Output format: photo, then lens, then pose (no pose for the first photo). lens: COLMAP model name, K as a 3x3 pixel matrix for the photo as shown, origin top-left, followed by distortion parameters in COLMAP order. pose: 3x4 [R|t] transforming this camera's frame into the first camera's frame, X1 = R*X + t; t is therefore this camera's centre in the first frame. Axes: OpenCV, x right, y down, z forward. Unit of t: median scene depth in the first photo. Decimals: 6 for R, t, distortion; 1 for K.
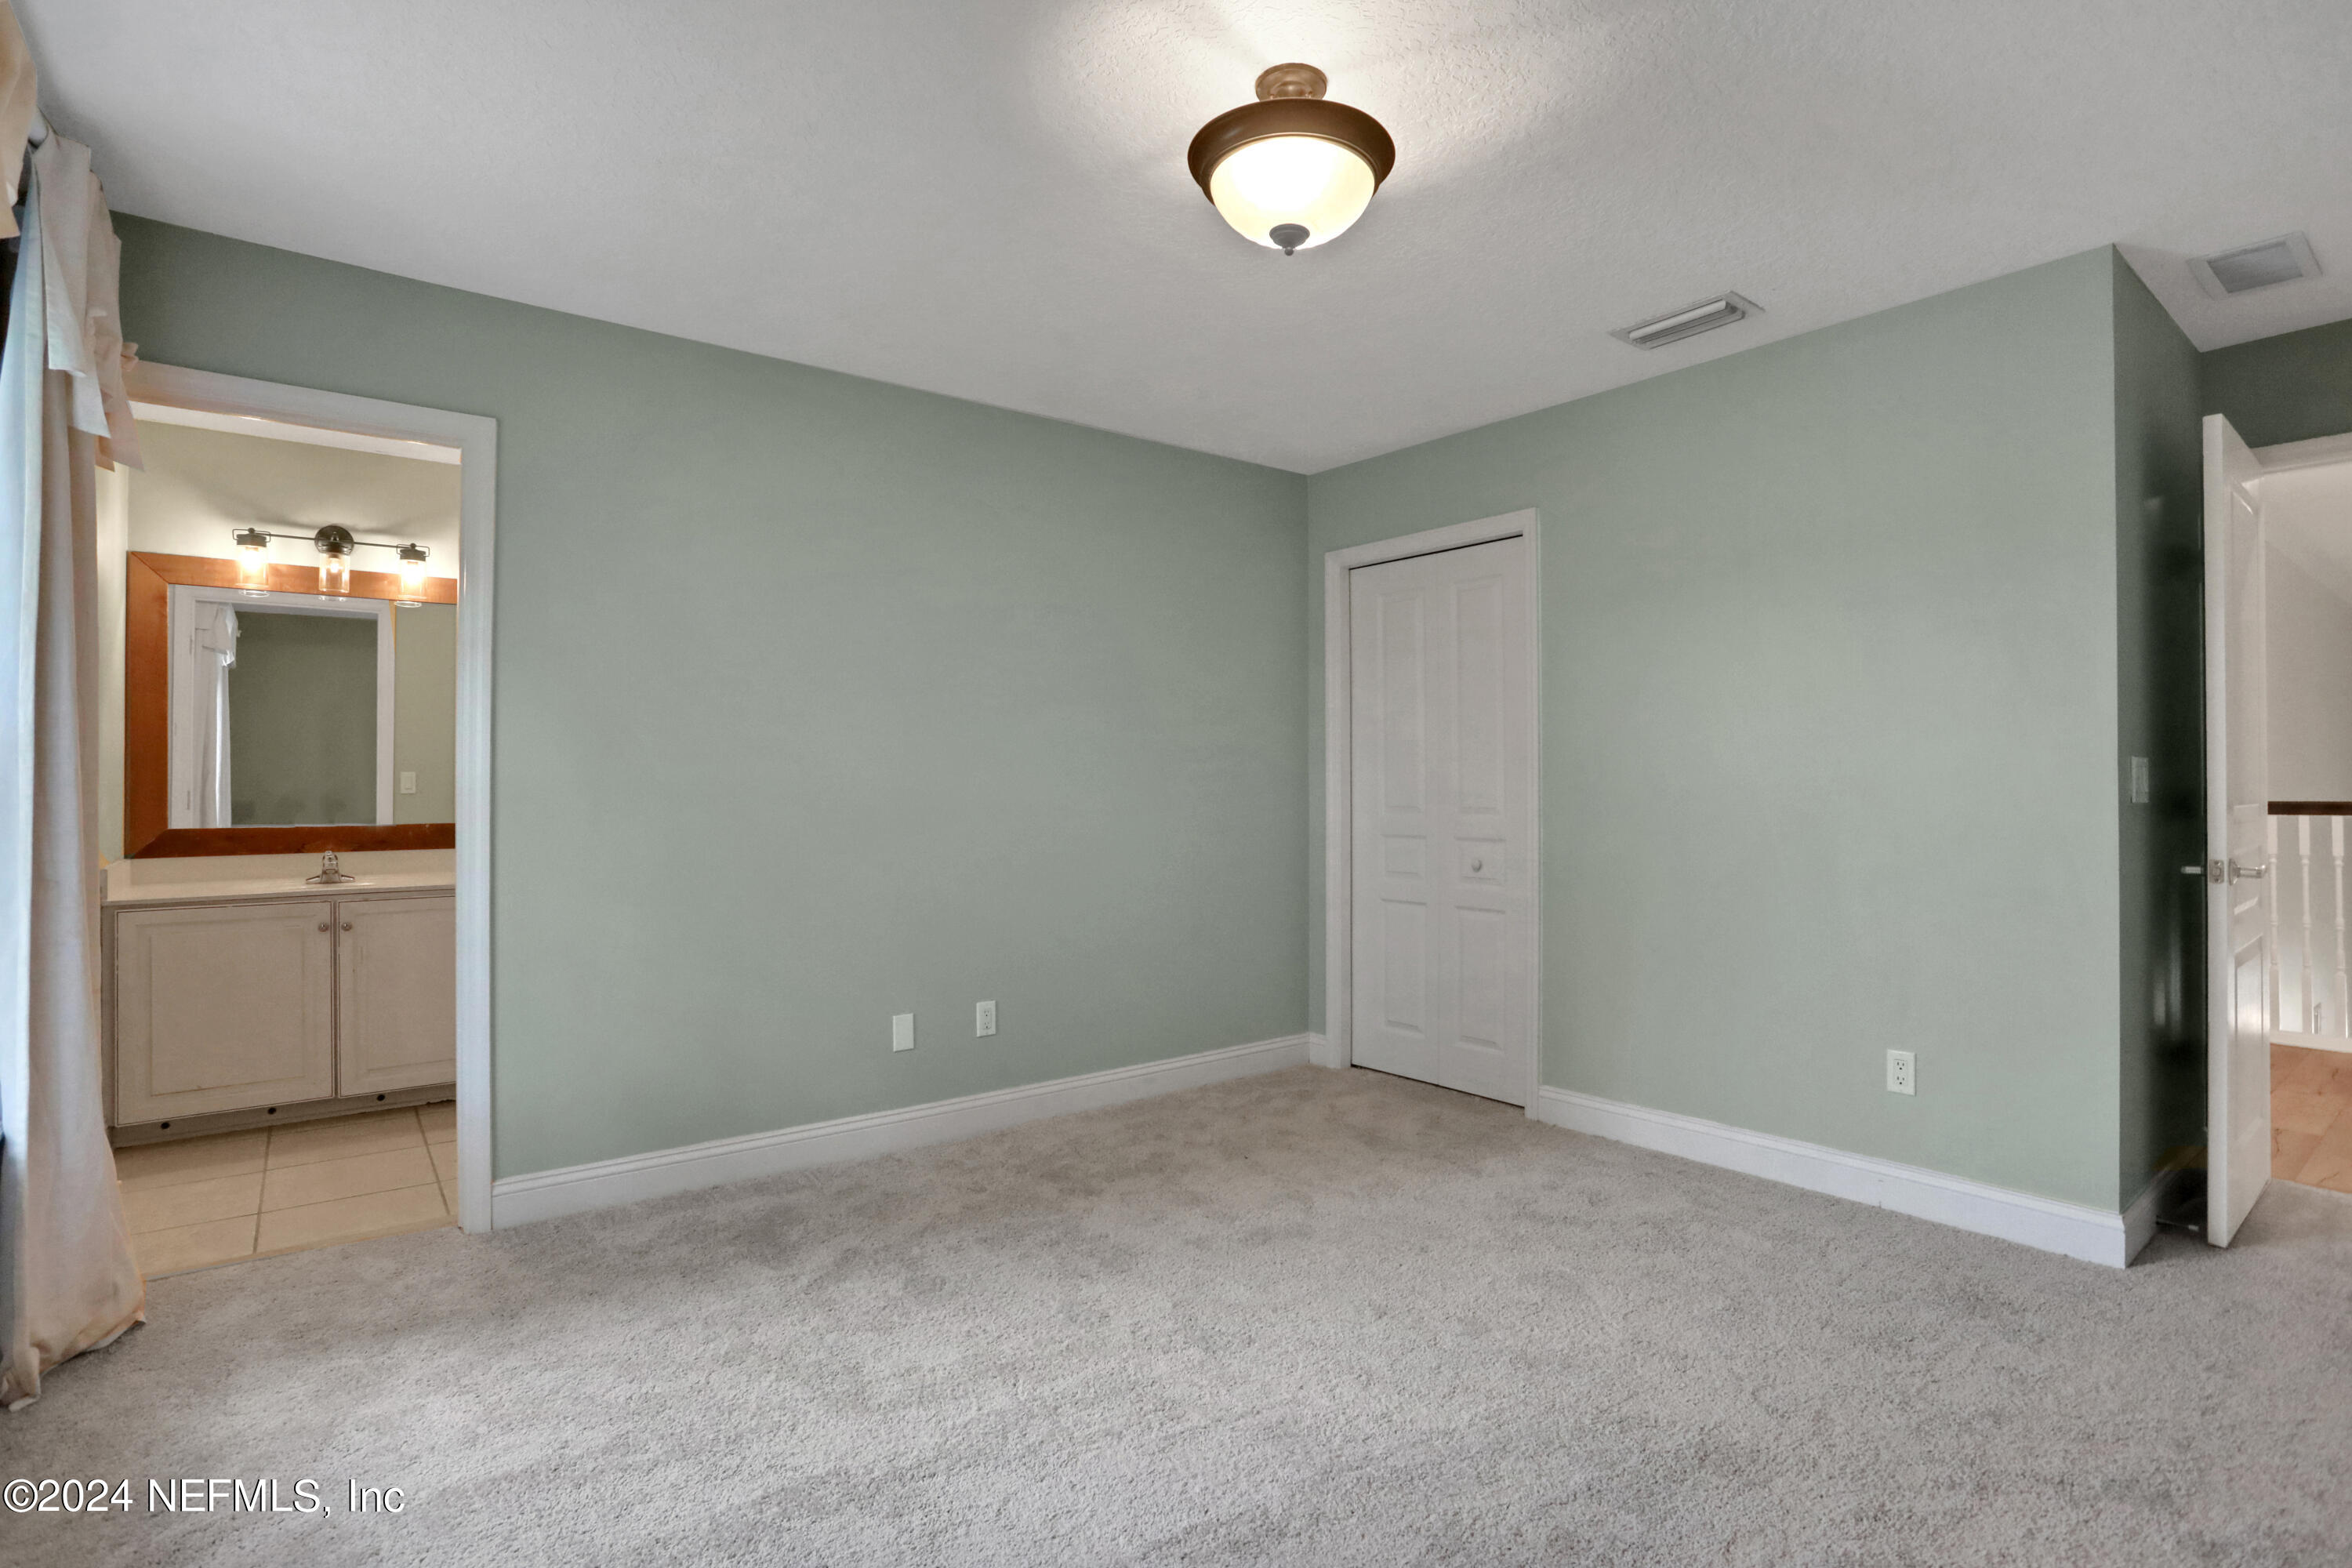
lens RADIAL K [[1151.0, 0, 1171.5], [0, 1151.0, 779.5], [0, 0, 1]] dist [-0.070302, 0.034441]
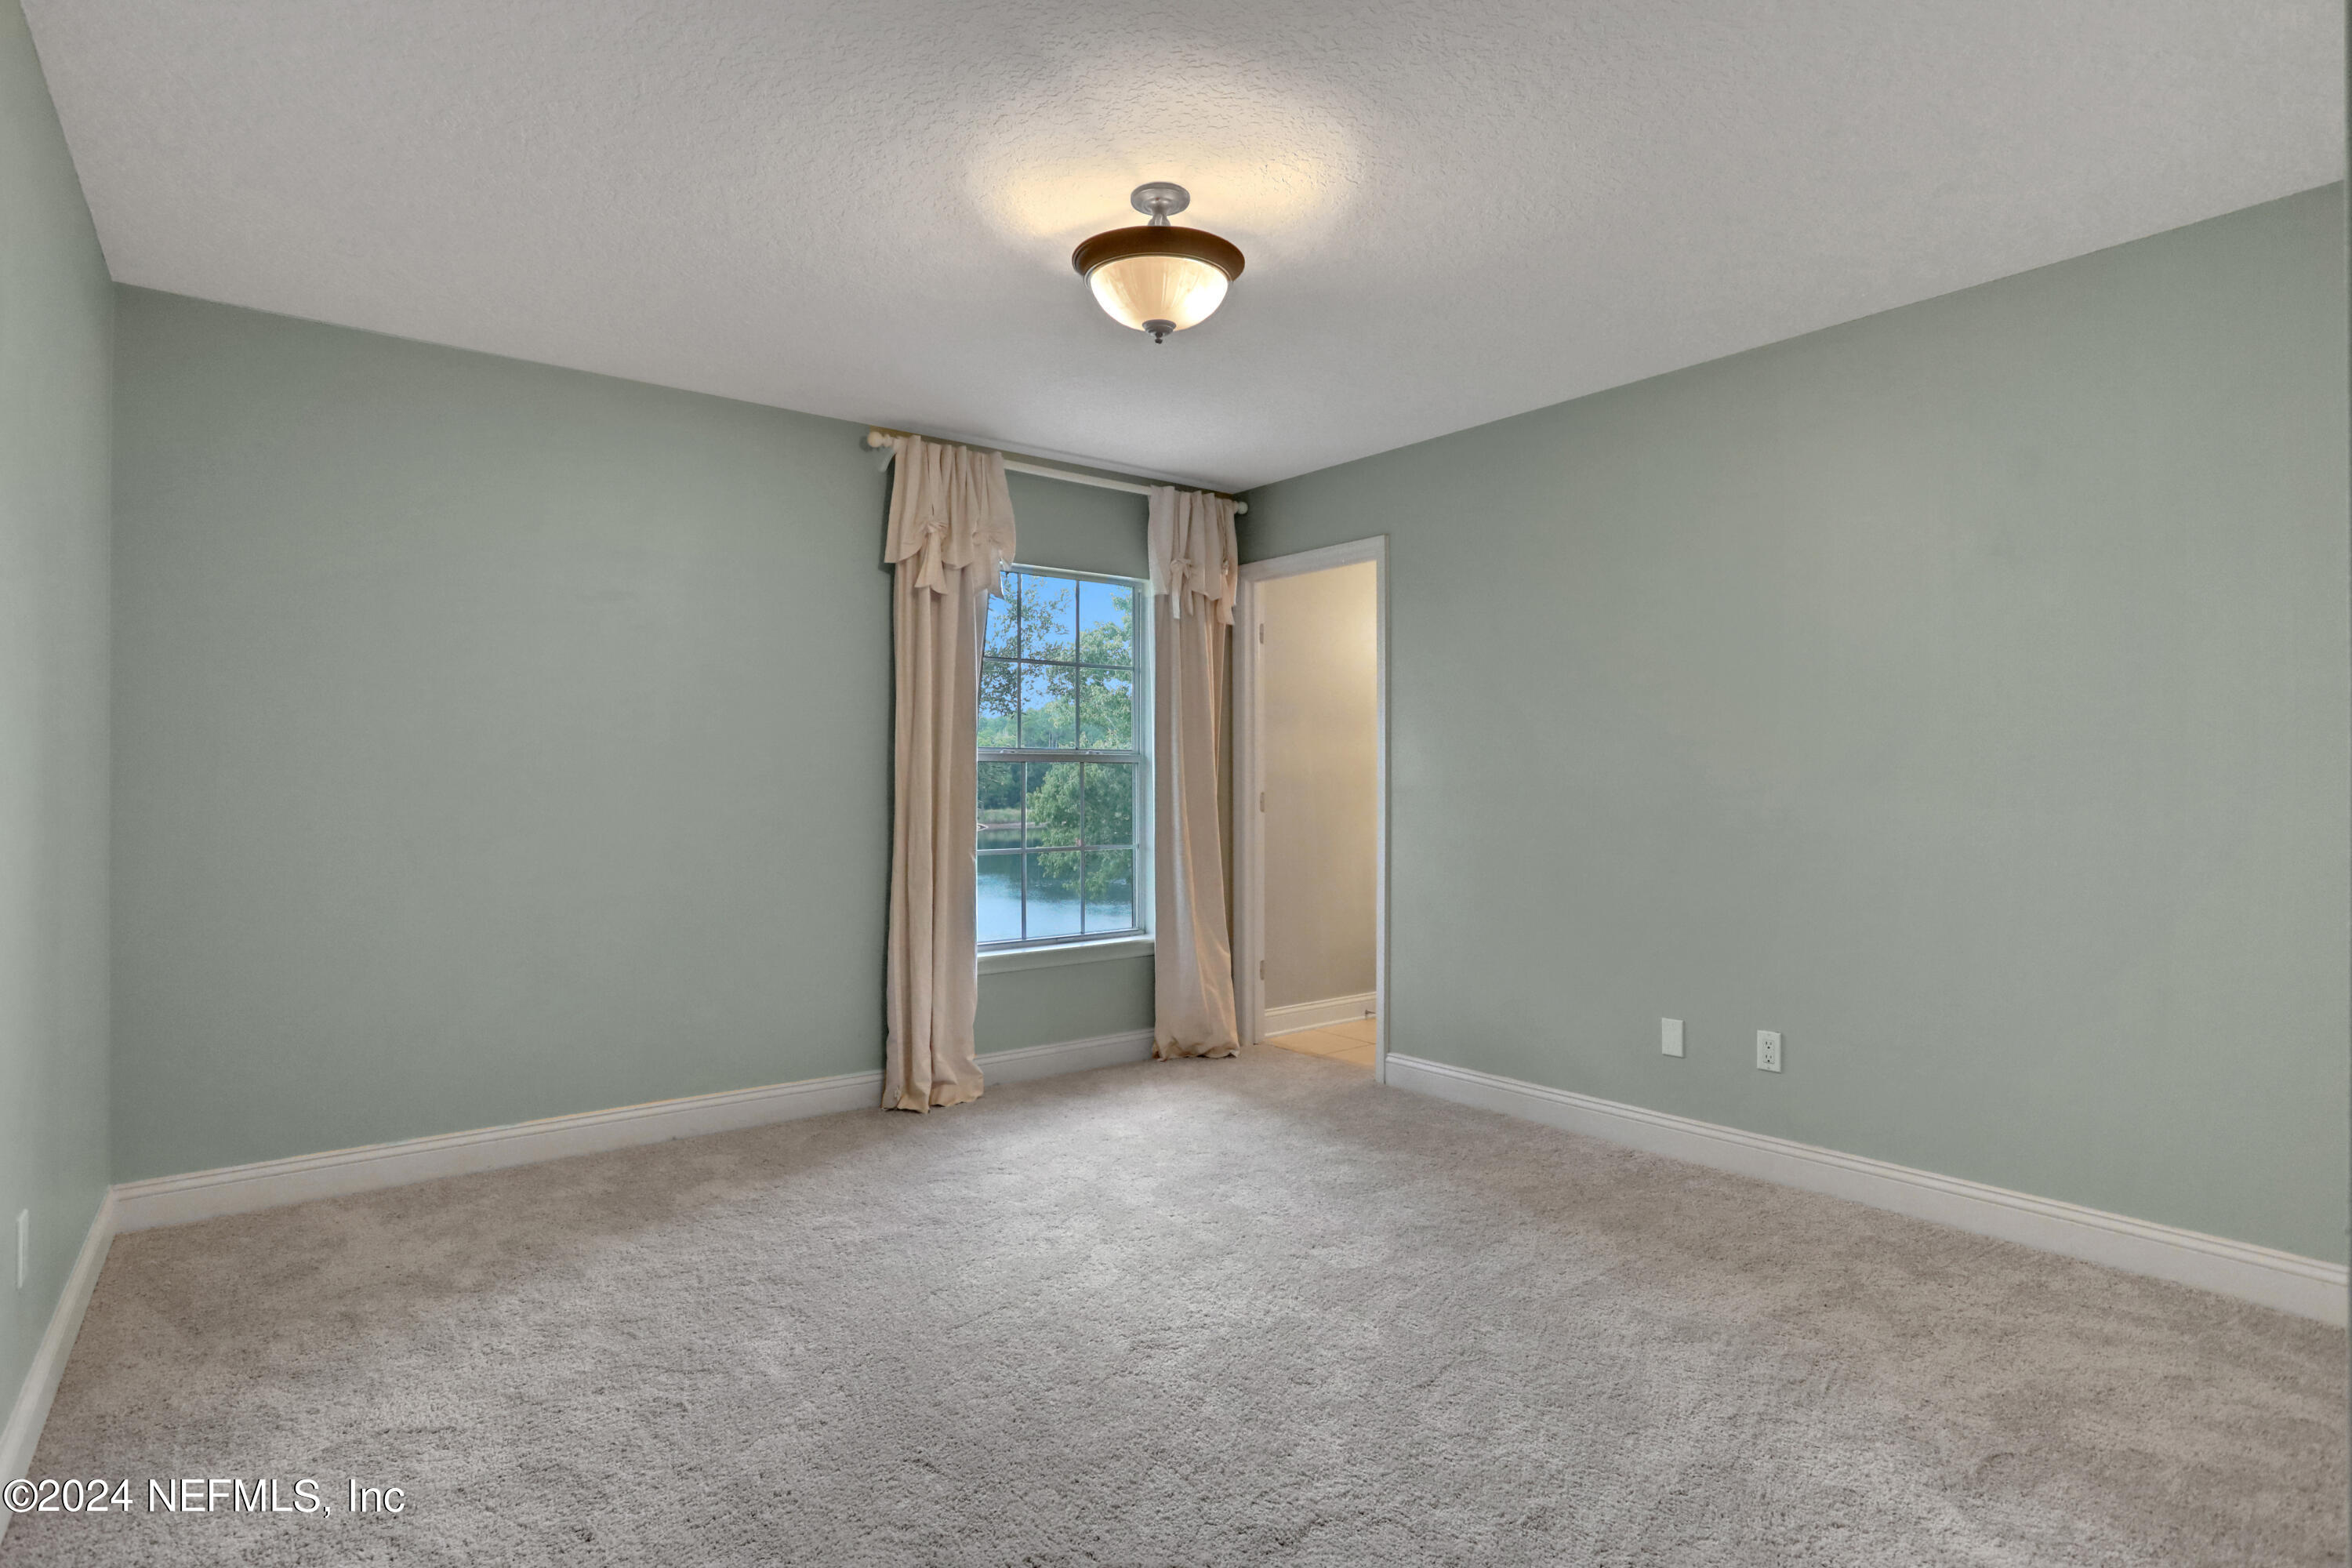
lens RADIAL K [[1151.0, 0, 1171.5], [0, 1151.0, 779.5], [0, 0, 1]] dist [-0.070302, 0.034441]
pose [[-0.006103, -0.010644, -0.999925, 0.936344], [0.008738, 0.999905, -0.010697, 0.008224], [0.999943, -0.008803, -0.006009, 0.730340]]
